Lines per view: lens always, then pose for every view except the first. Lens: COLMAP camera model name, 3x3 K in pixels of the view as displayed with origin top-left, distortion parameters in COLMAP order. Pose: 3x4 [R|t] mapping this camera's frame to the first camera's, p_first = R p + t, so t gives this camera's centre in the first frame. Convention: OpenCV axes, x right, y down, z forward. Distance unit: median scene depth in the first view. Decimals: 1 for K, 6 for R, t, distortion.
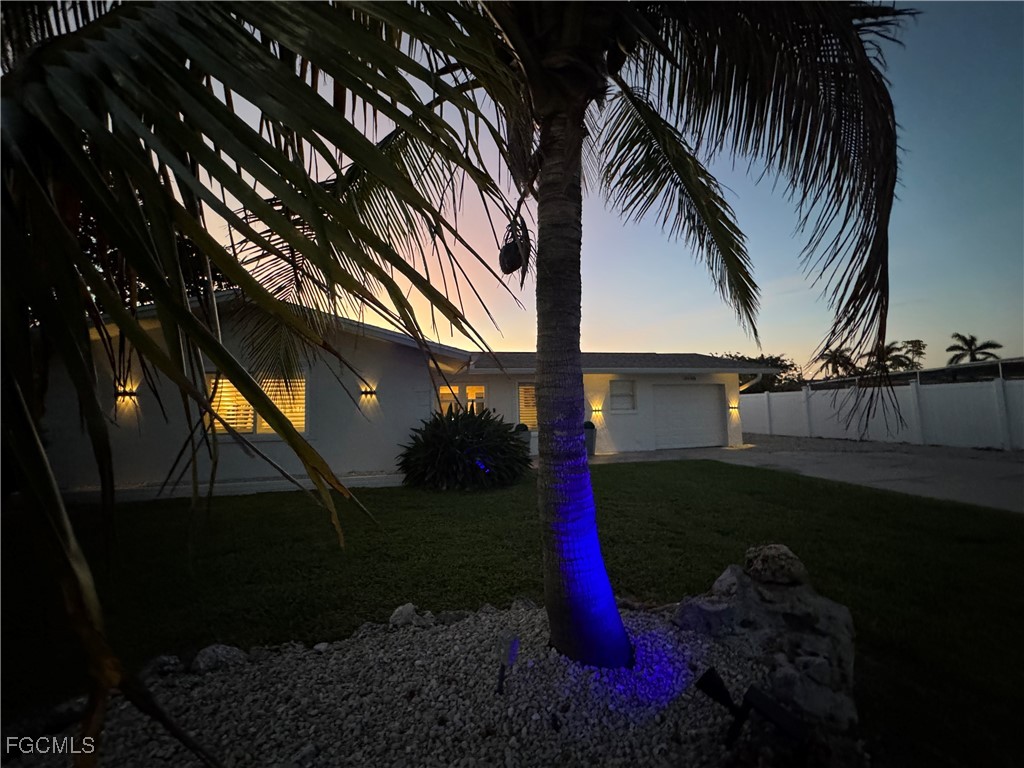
lens RADIAL K [[415.6, 0, 510.2], [0, 415.6, 383.9], [0, 0, 1]] dist [0.001422, 0.000115]
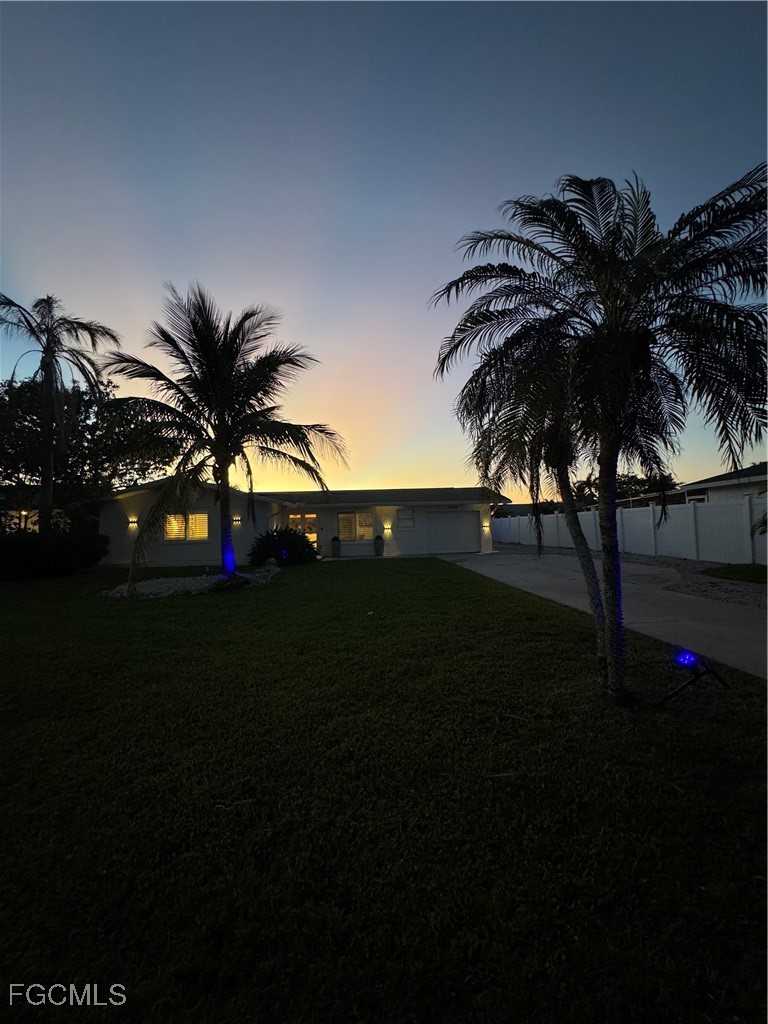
lens RADIAL K [[415.6, 0, 385.3], [0, 415.6, 513.8], [0, 0, 1]] dist [0.001422, 0.000115]
pose [[0.996641, -0.006094, -0.081668, 0.307955], [0.009300, 0.999199, 0.038928, -0.052527], [0.081365, -0.039556, 0.995899, -0.558328]]
